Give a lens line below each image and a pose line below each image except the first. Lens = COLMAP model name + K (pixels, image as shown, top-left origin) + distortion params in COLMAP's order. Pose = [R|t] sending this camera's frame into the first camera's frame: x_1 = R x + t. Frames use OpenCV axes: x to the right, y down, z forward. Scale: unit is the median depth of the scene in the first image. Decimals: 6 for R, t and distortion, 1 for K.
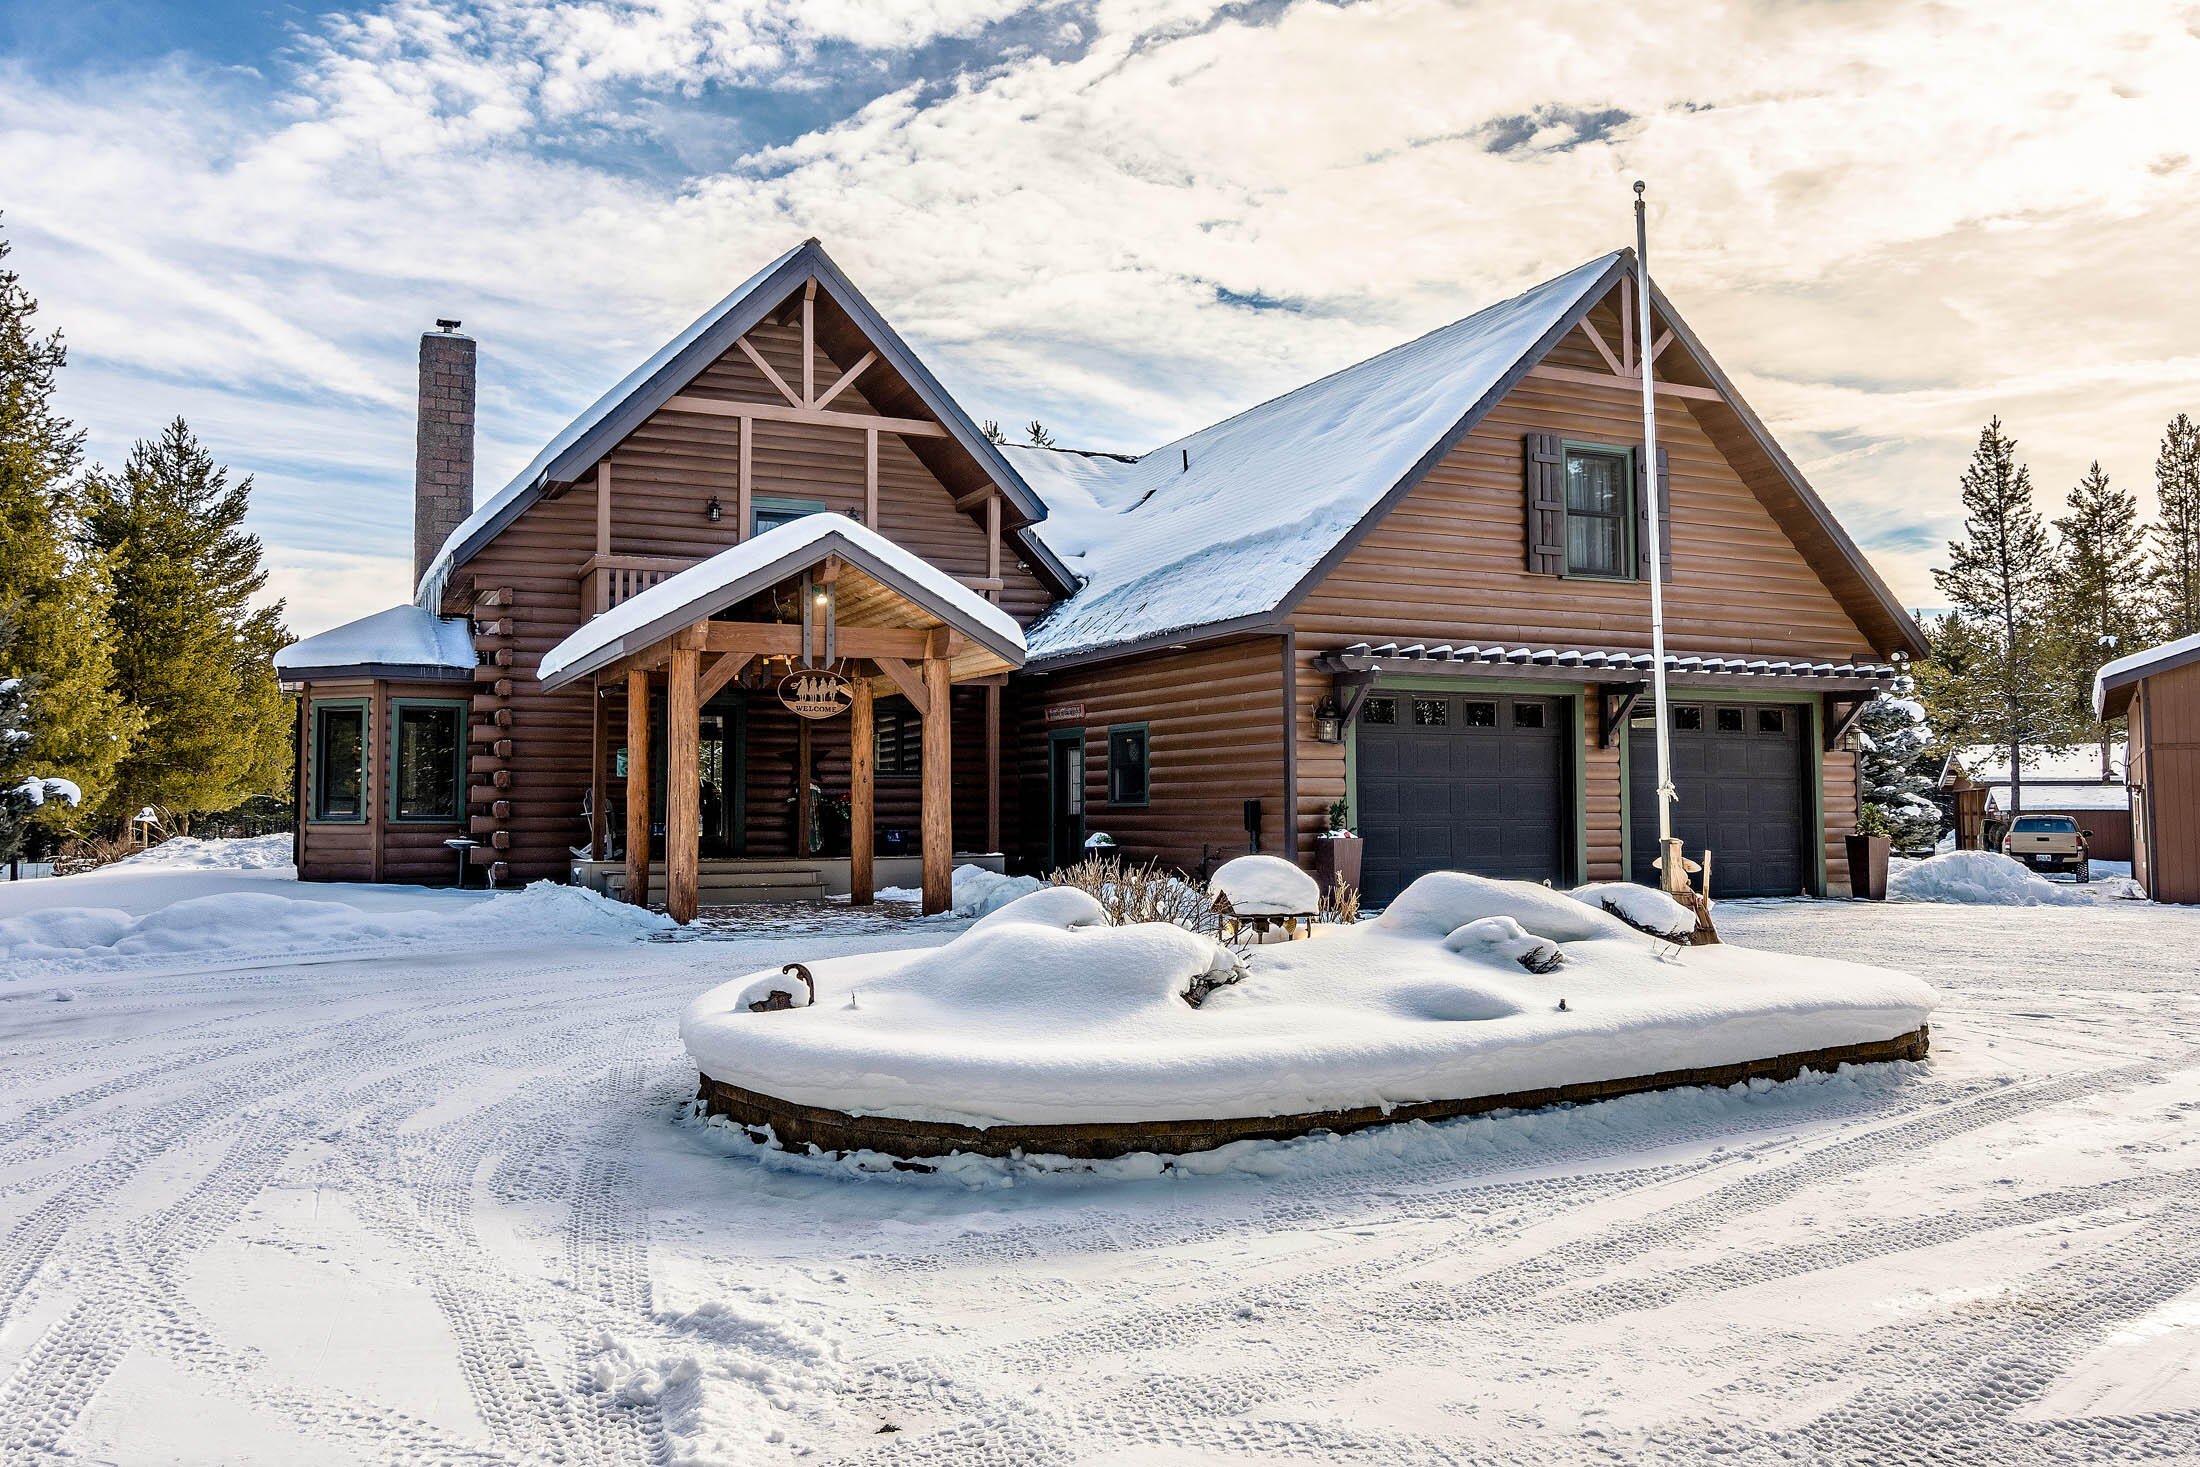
lens RADIAL K [[1645.7, 0, 1002.2], [0, 1645.7, 723.8], [0, 0, 1]] dist [0.036683, -0.000857]
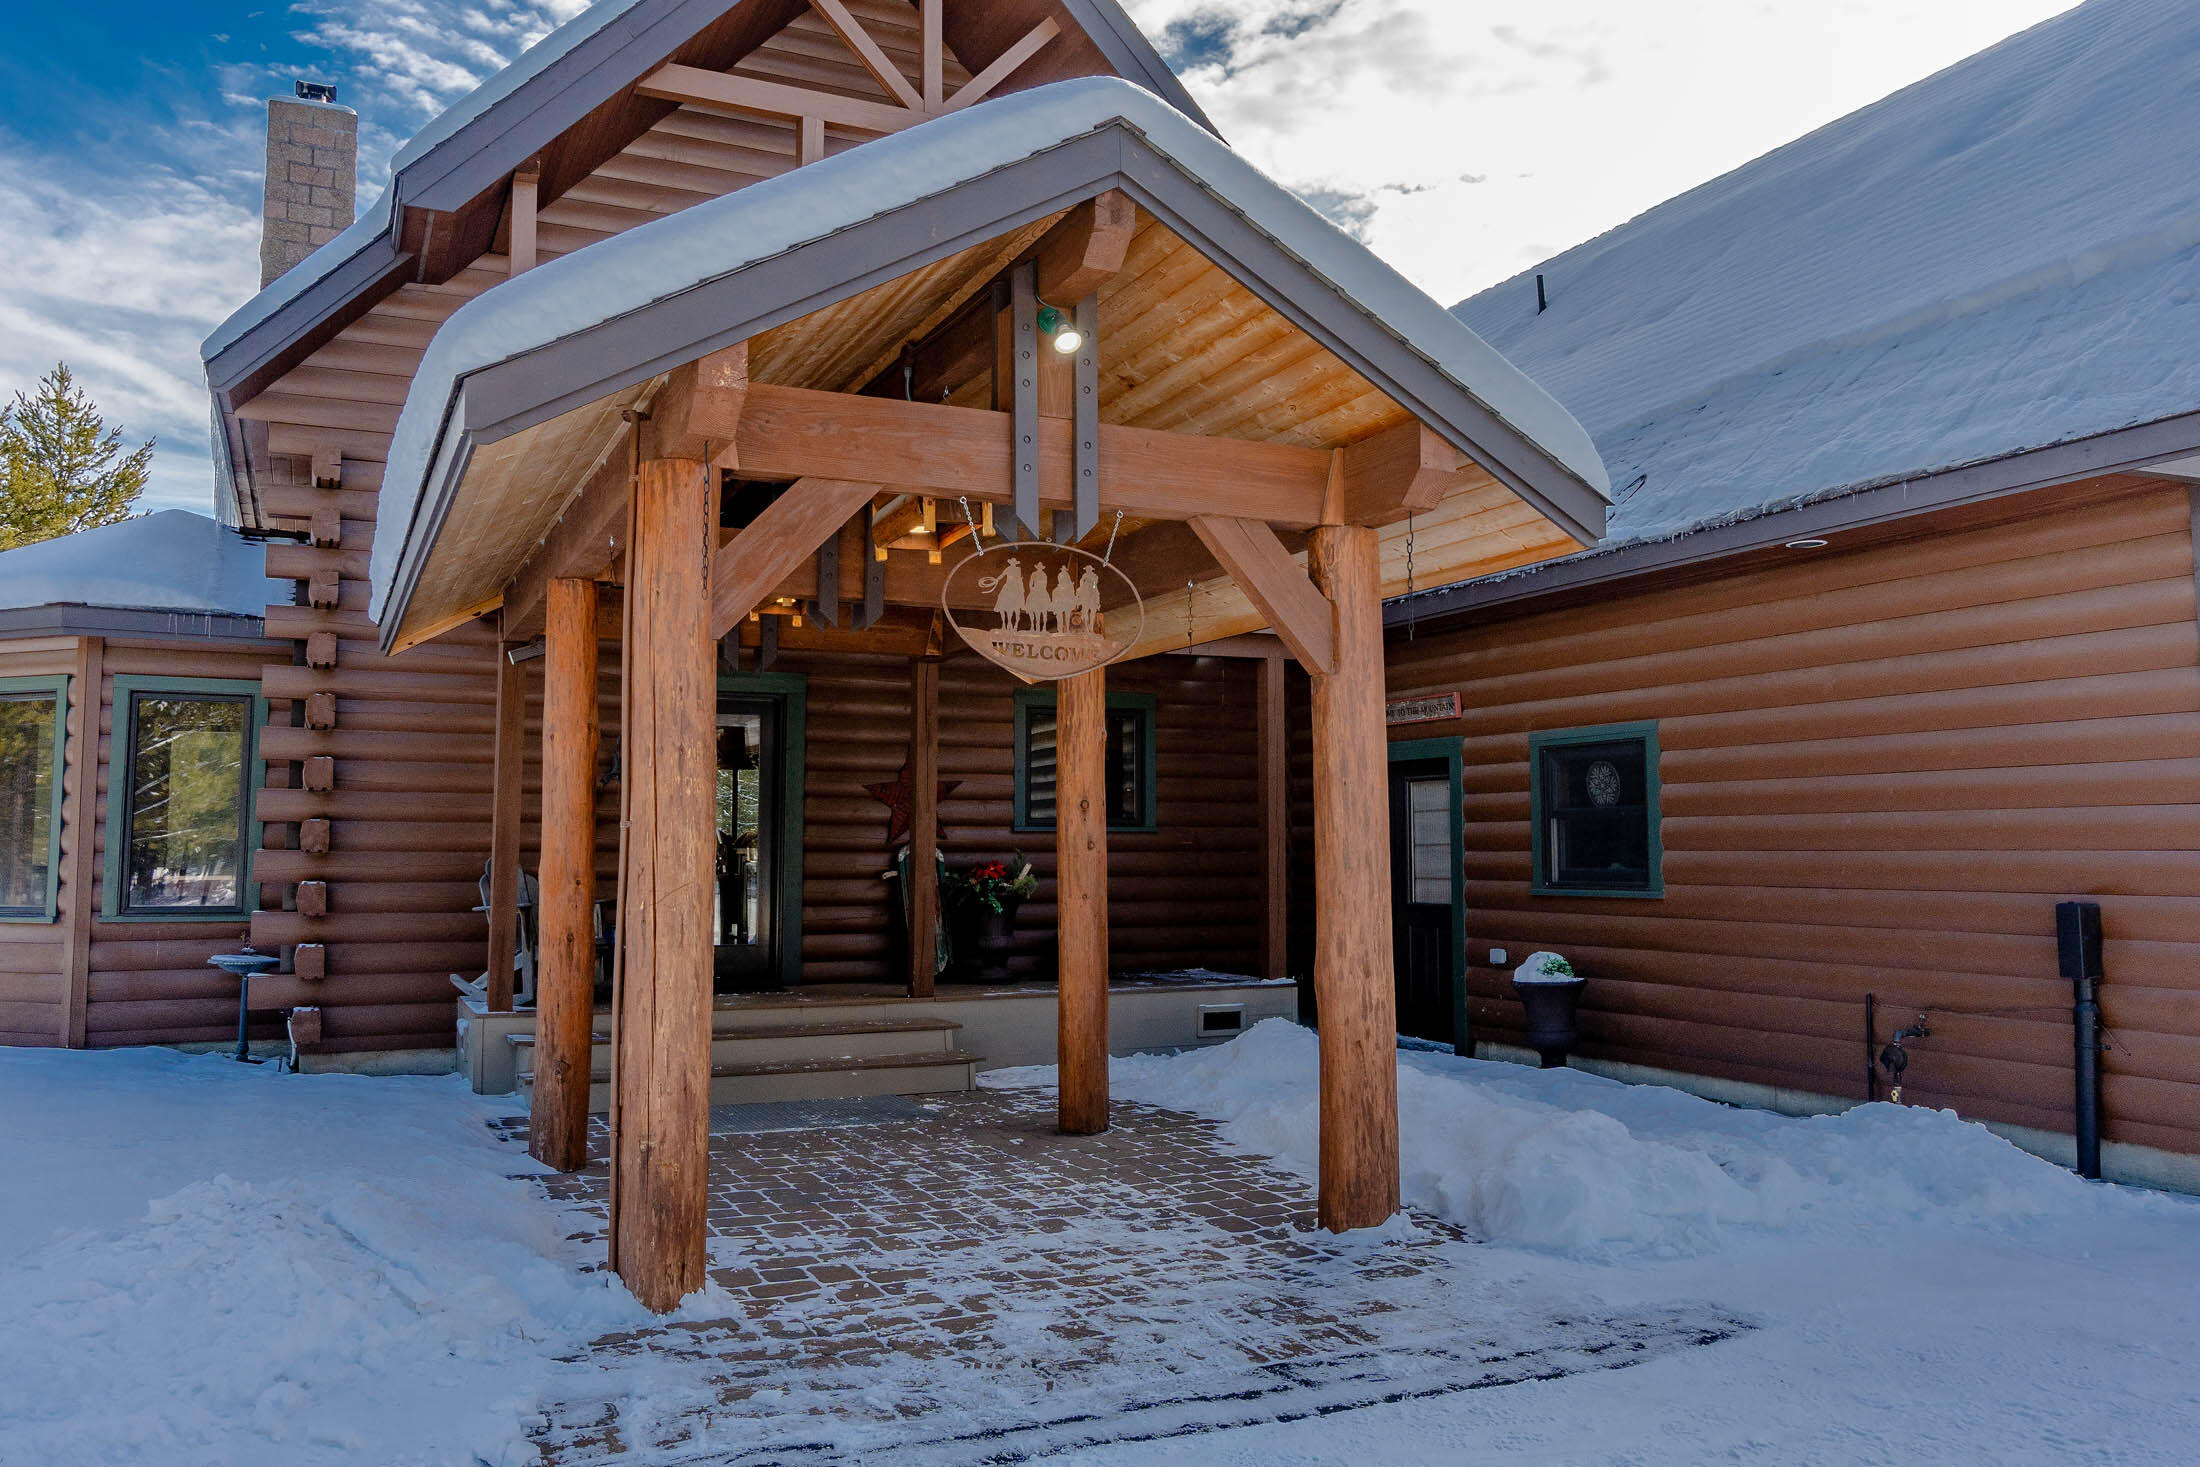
lens RADIAL K [[1645.7, 0, 1002.2], [0, 1645.7, 723.8], [0, 0, 1]] dist [0.036683, -0.000857]
pose [[0.999941, 0.002566, -0.010514, -0.095483], [-0.002832, 0.999672, -0.025438, 0.012224], [0.010445, 0.025467, 0.999621, 0.519998]]
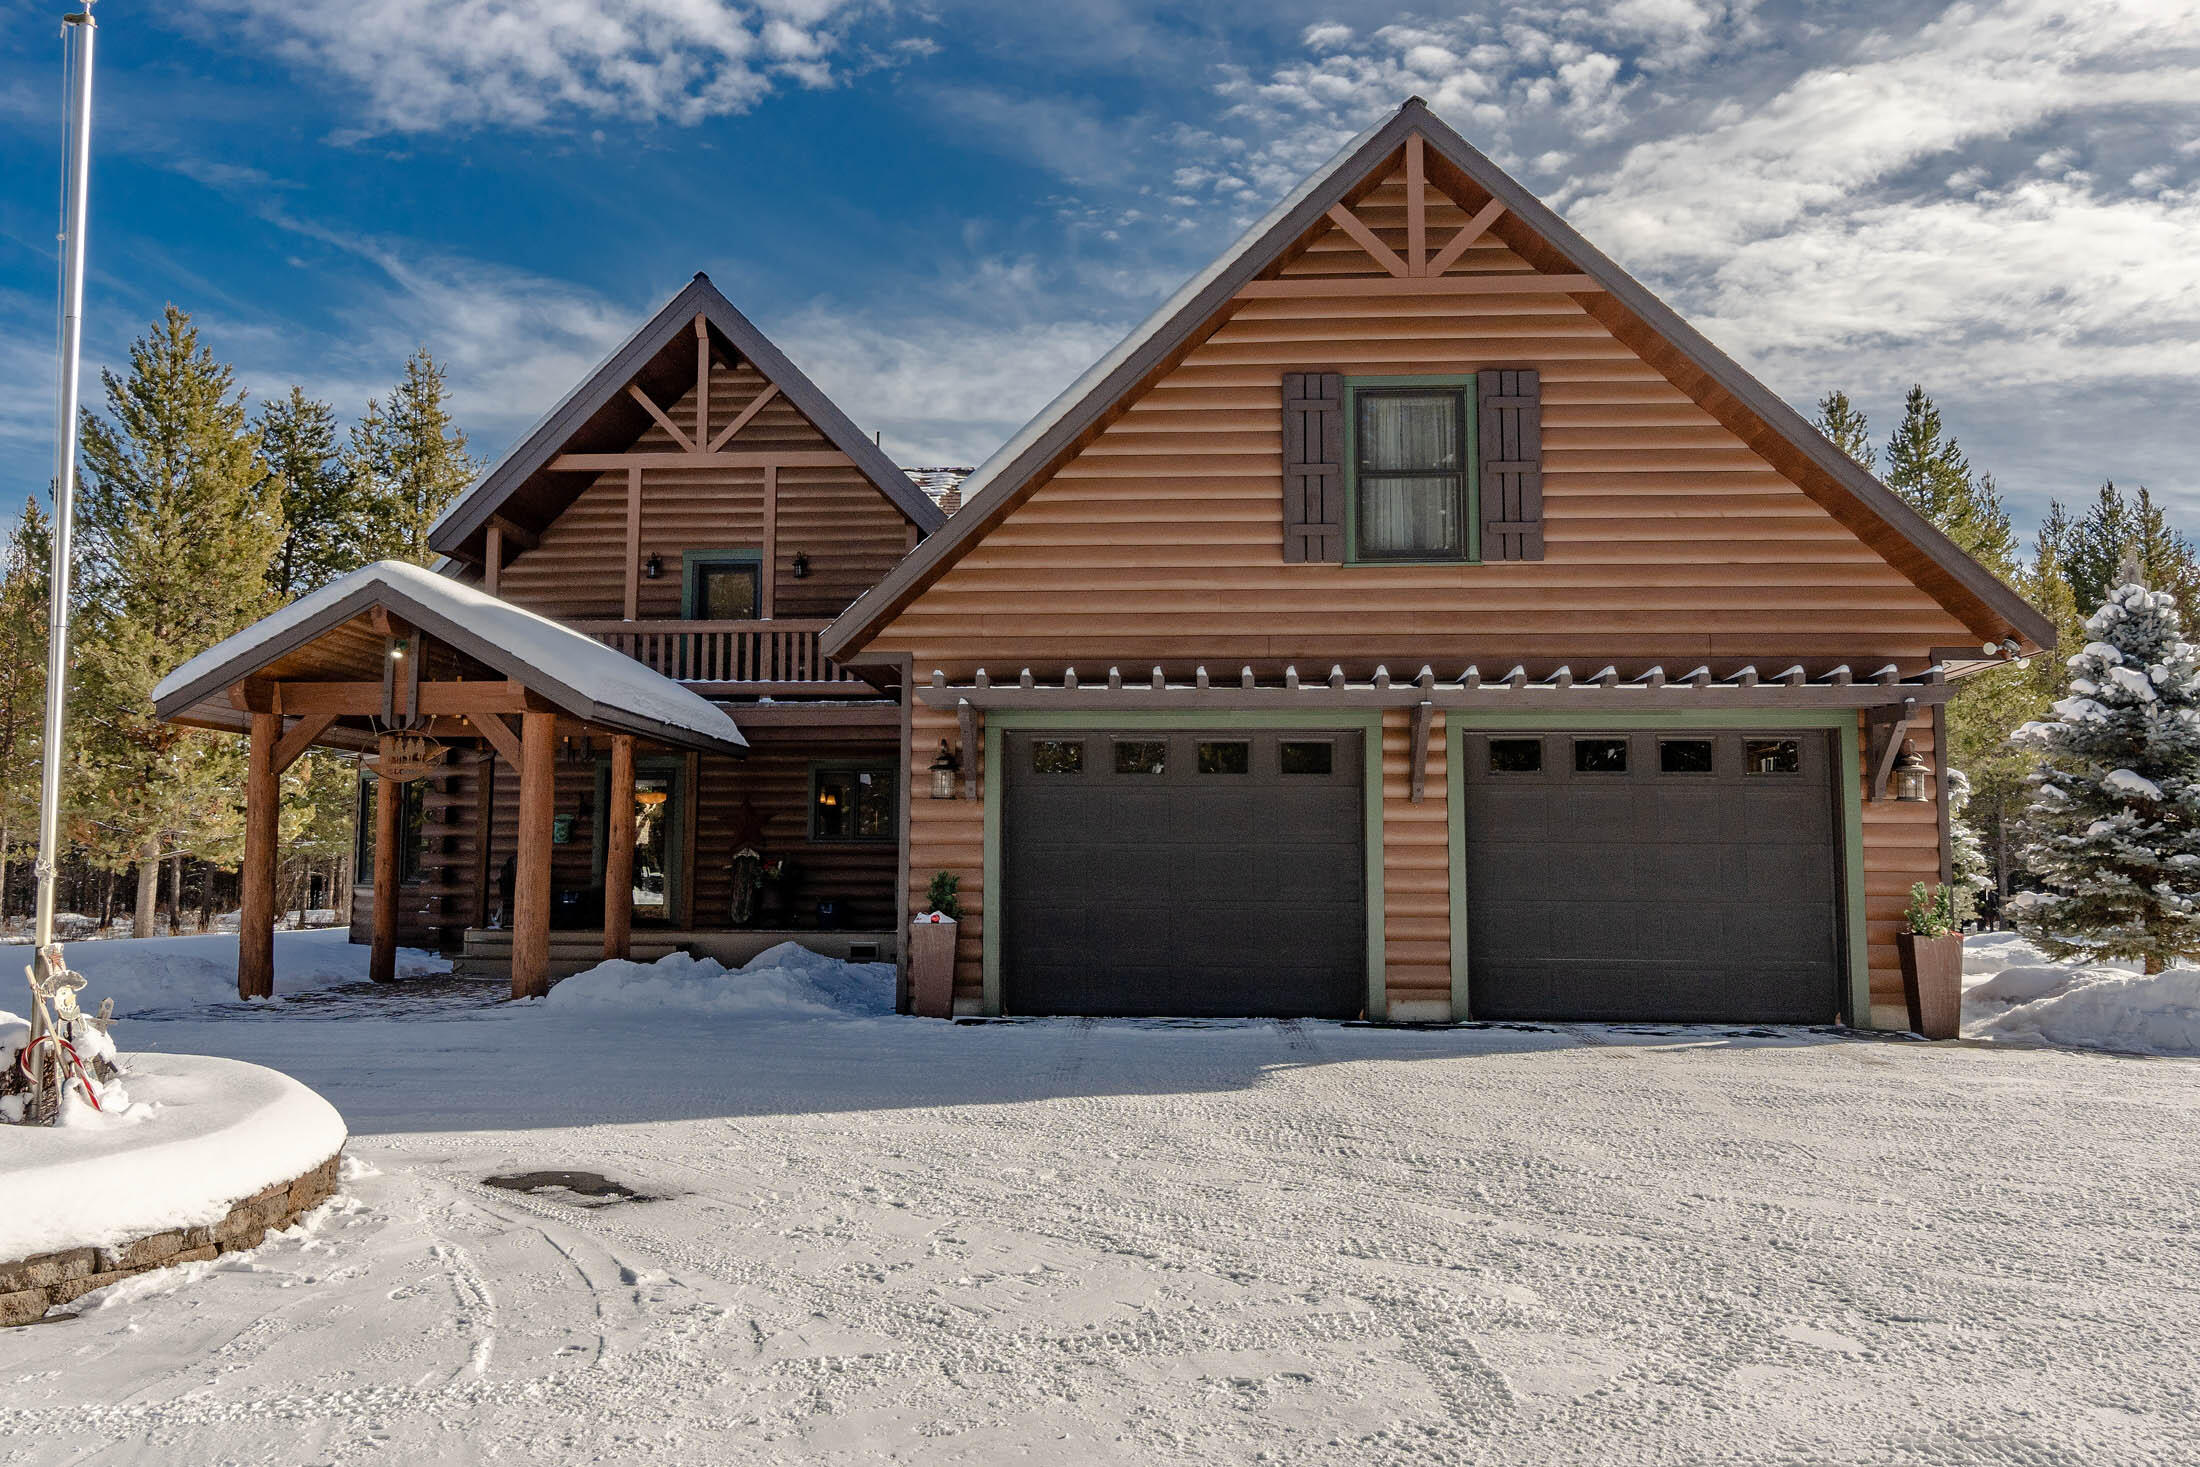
lens RADIAL K [[1645.7, 0, 1002.2], [0, 1645.7, 723.8], [0, 0, 1]] dist [0.036683, -0.000857]
pose [[0.879785, -0.037302, -0.473907, 0.504384], [0.017465, 0.998780, -0.046192, 0.010676], [0.475051, 0.032362, 0.879363, 0.274041]]
